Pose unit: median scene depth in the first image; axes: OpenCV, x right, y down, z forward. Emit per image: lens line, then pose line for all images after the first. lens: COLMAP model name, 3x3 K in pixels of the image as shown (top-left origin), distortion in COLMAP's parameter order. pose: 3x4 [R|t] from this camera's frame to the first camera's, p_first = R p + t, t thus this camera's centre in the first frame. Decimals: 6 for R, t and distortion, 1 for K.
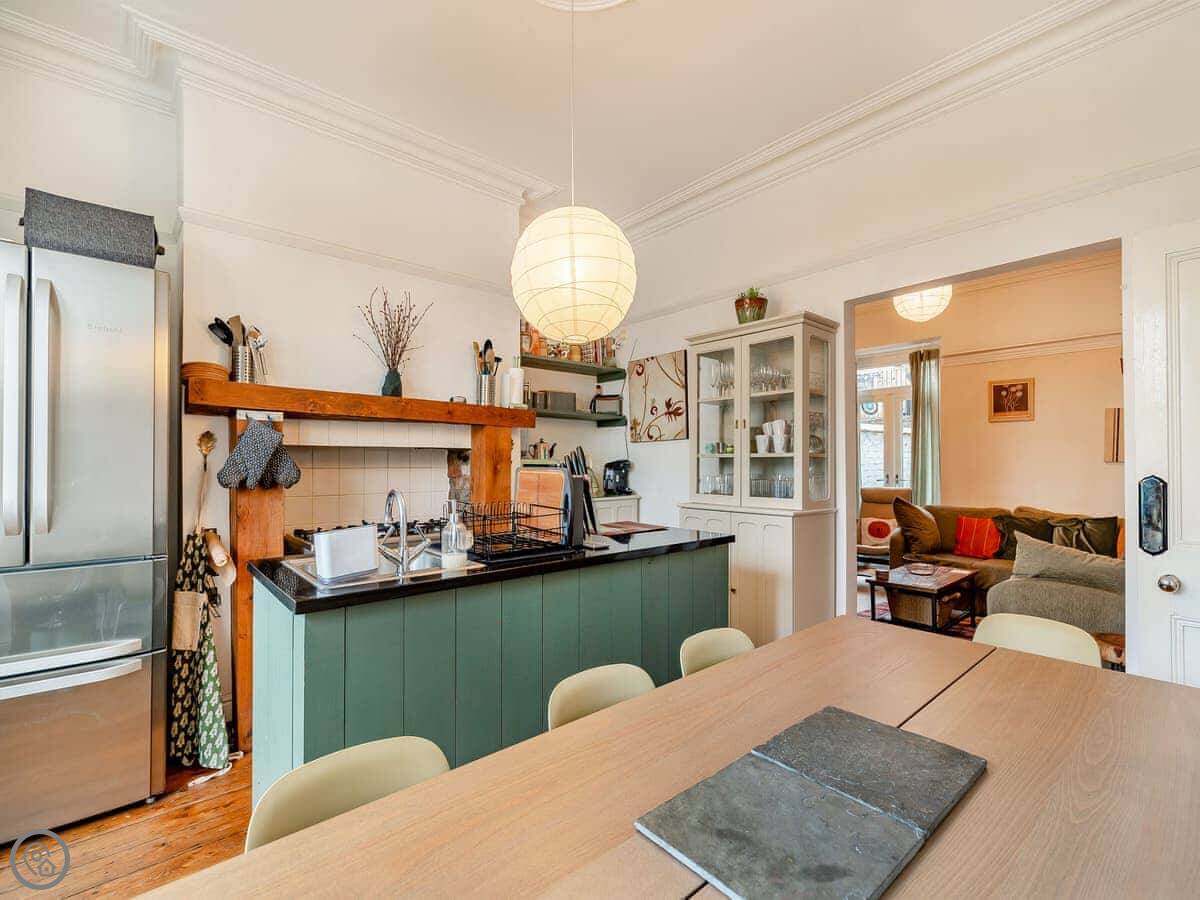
lens RADIAL K [[548.1, 0, 603.7], [0, 548.1, 461.4], [0, 0, 1]] dist [-0.000383, -0.000084]
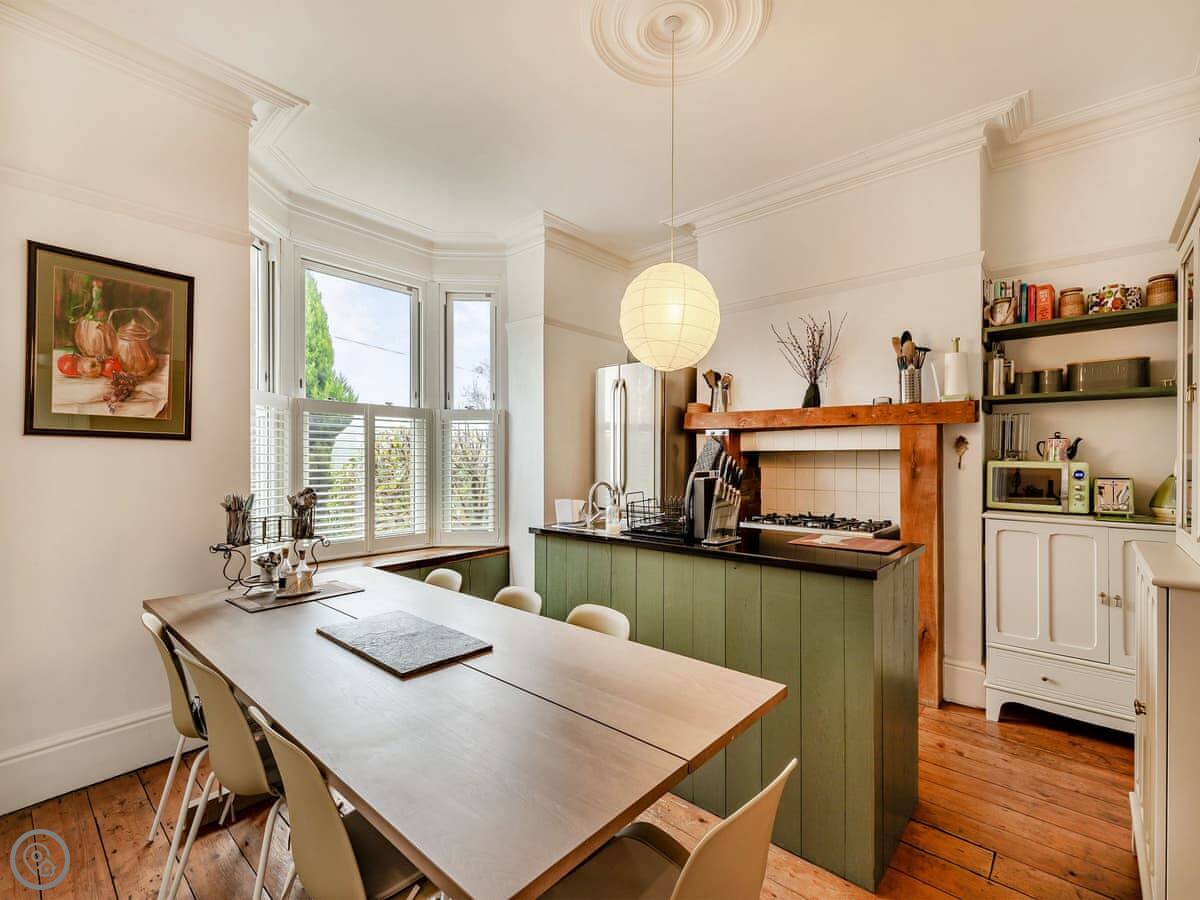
lens RADIAL K [[542.1, 0, 605.4], [0, 542.1, 449.5], [0, 0, 1]] dist [0.001064, -0.000160]
pose [[0.120438, -0.015444, -0.992601, 0.672364], [0.001438, 0.999881, -0.015383, -0.011146], [0.992720, 0.000426, 0.120446, 0.412376]]
